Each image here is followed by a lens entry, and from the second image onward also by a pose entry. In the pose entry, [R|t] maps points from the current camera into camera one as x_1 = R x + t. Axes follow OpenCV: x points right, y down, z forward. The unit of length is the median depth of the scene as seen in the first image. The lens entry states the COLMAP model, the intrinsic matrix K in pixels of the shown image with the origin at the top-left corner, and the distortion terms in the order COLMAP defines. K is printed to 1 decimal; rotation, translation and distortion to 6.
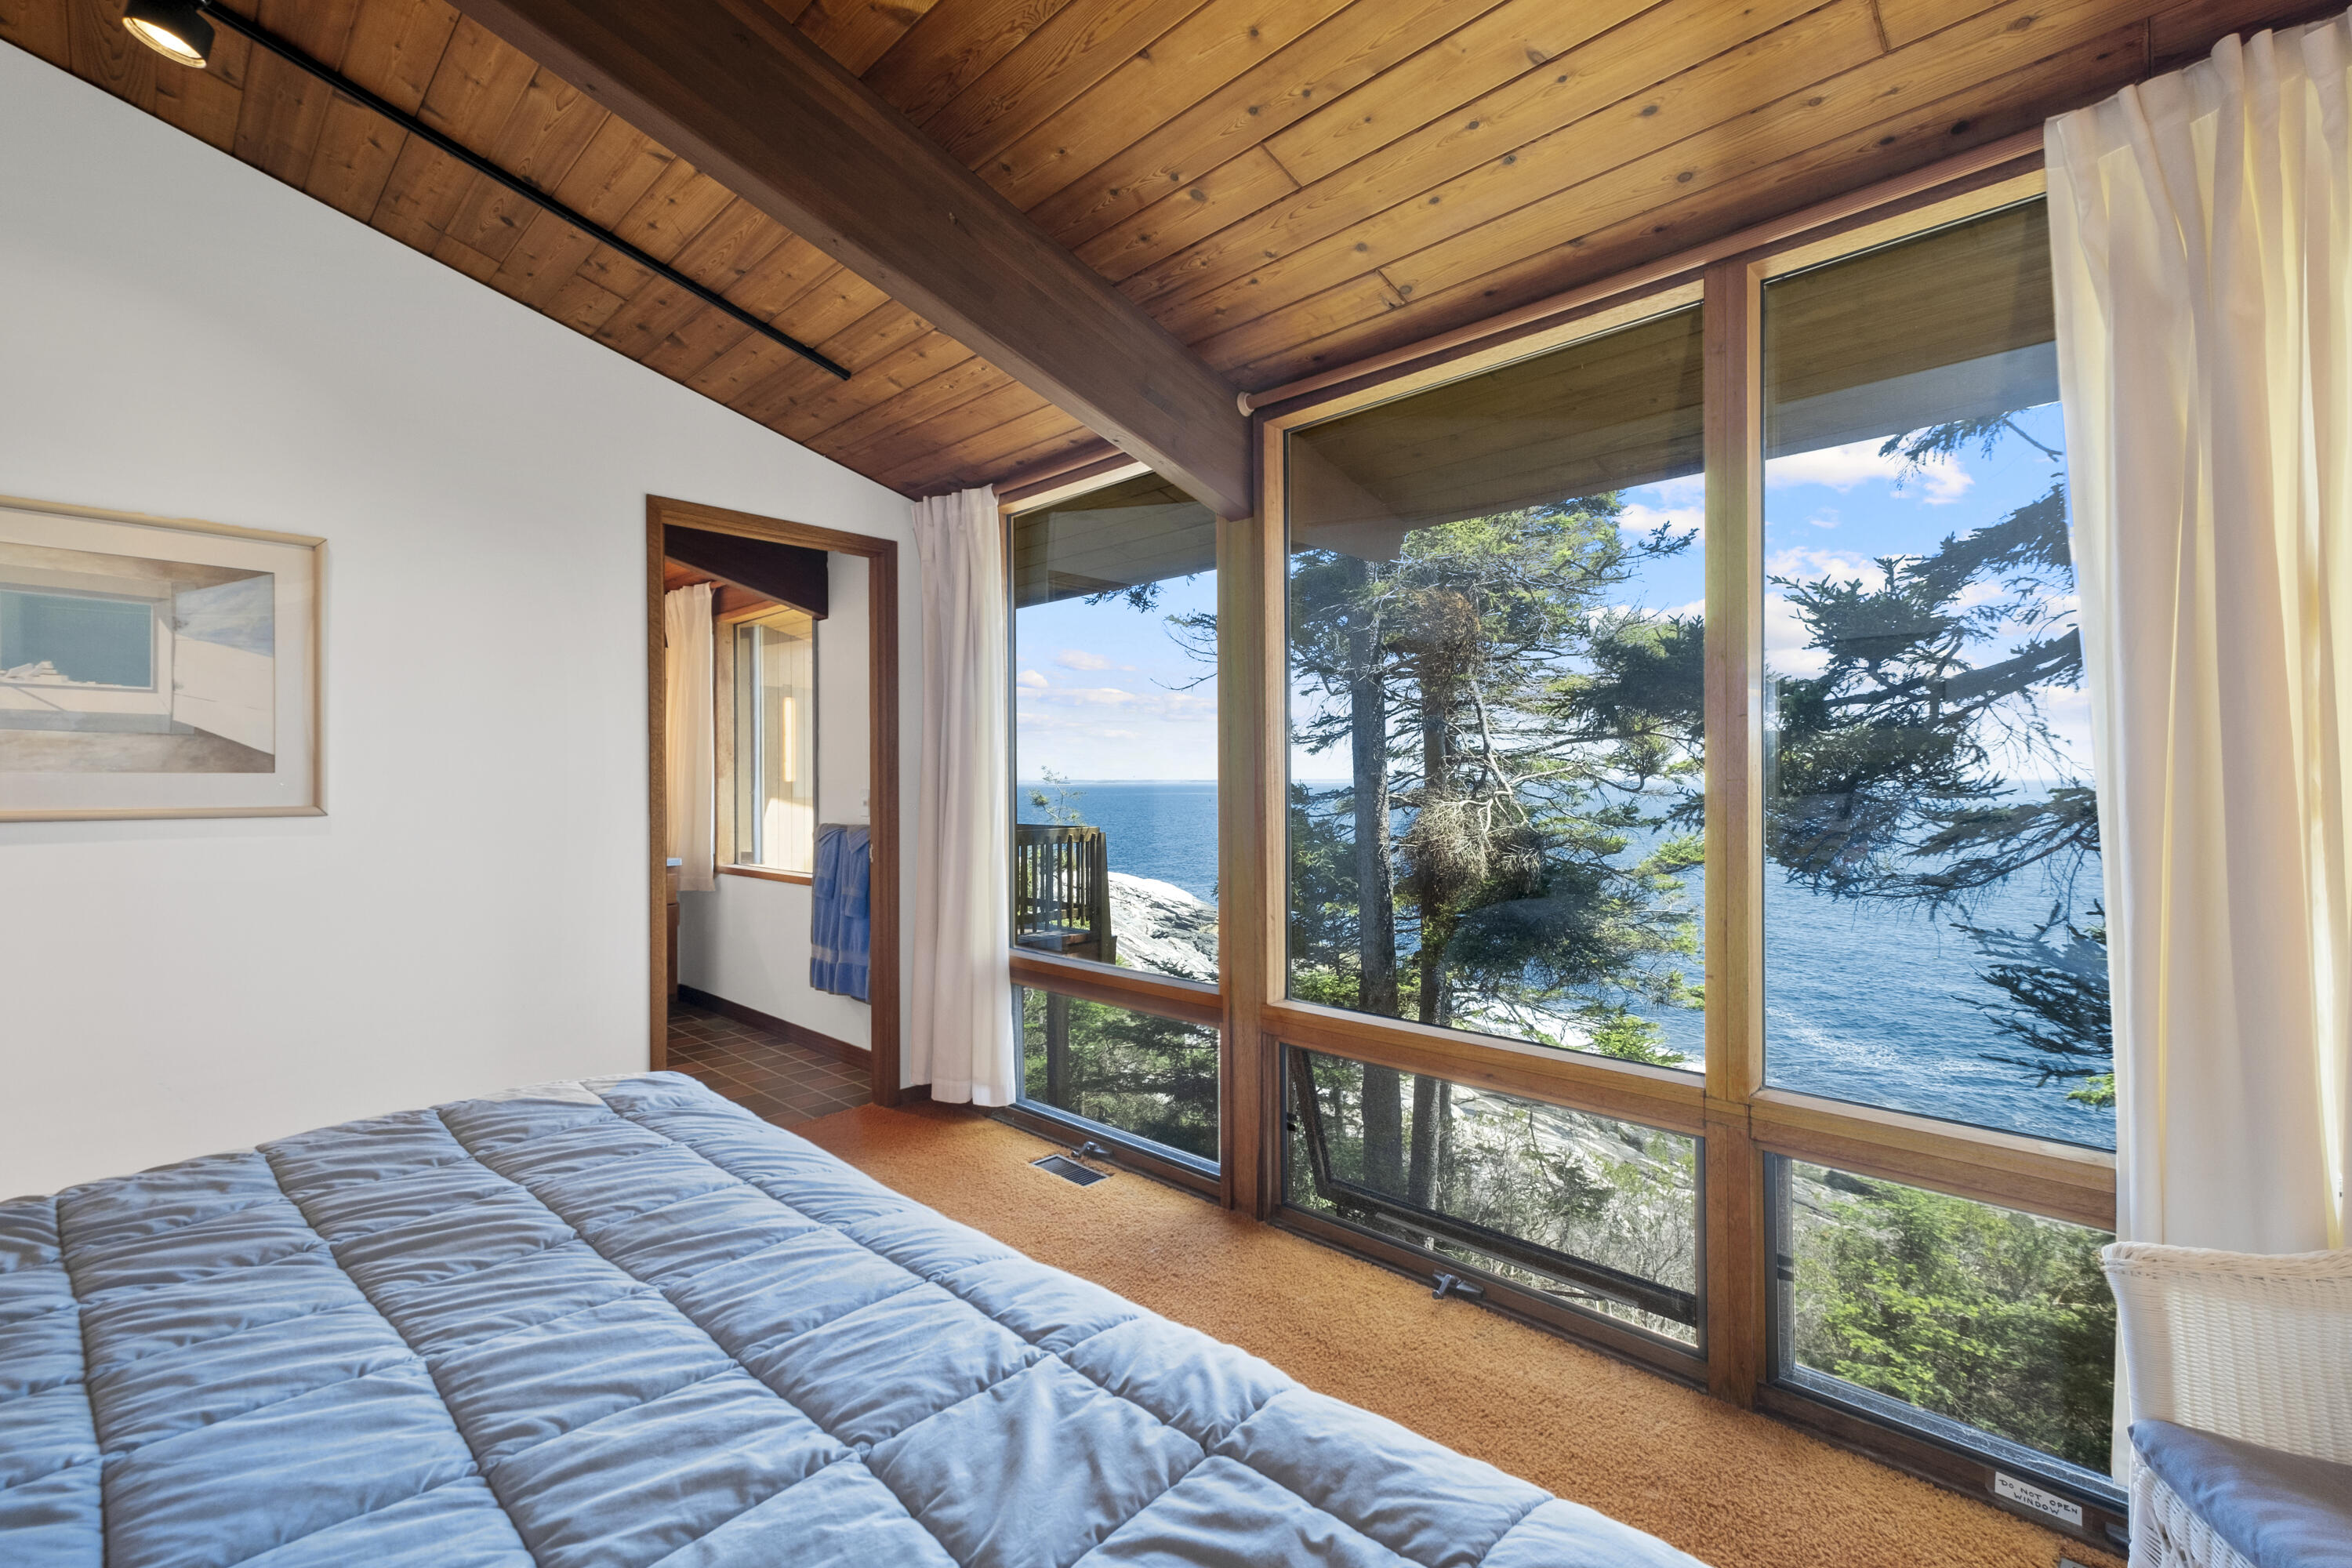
lens RADIAL K [[1019.6, 0, 1176.0], [0, 1019.6, 784.0], [0, 0, 1]] dist [0.011248, 0.000249]
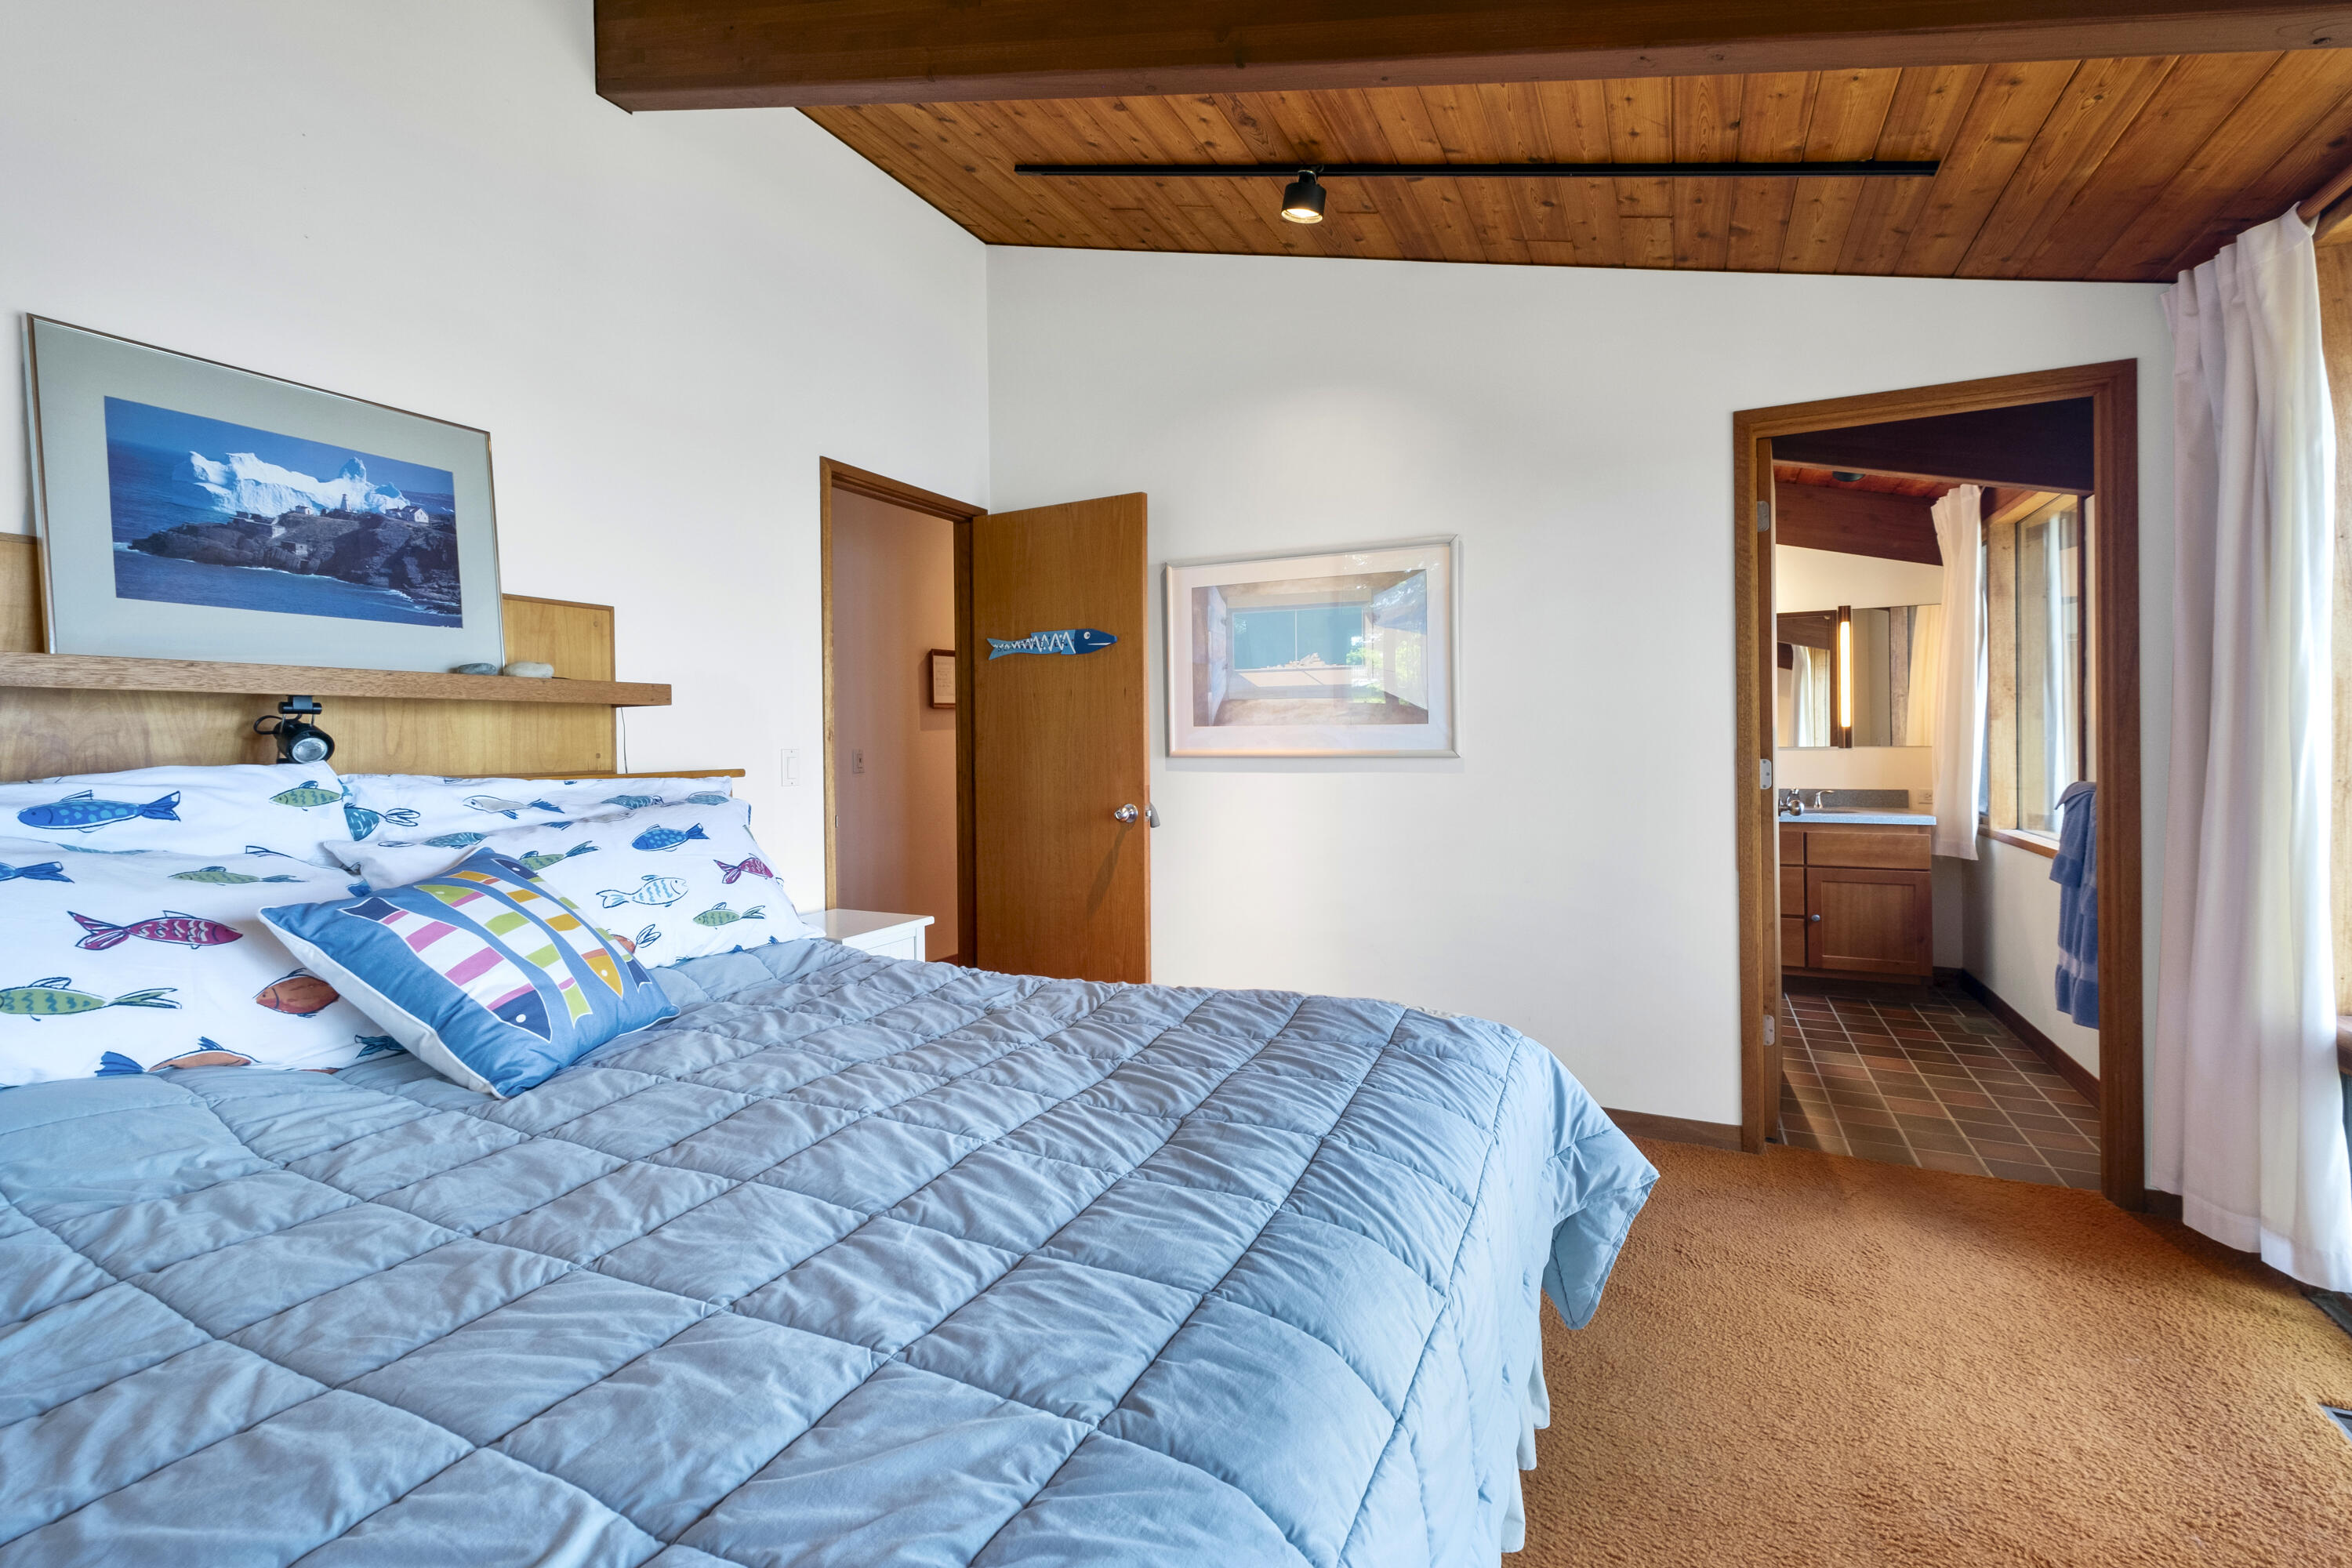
lens RADIAL K [[1024.8, 0, 1177.5], [0, 1024.8, 745.0], [0, 0, 1]] dist [0.008965, 0.000491]
pose [[0.312926, 0.004595, -0.949766, 0.257748], [0.009697, 0.999921, 0.008032, 0.001840], [0.949728, -0.011723, 0.312857, 0.307086]]
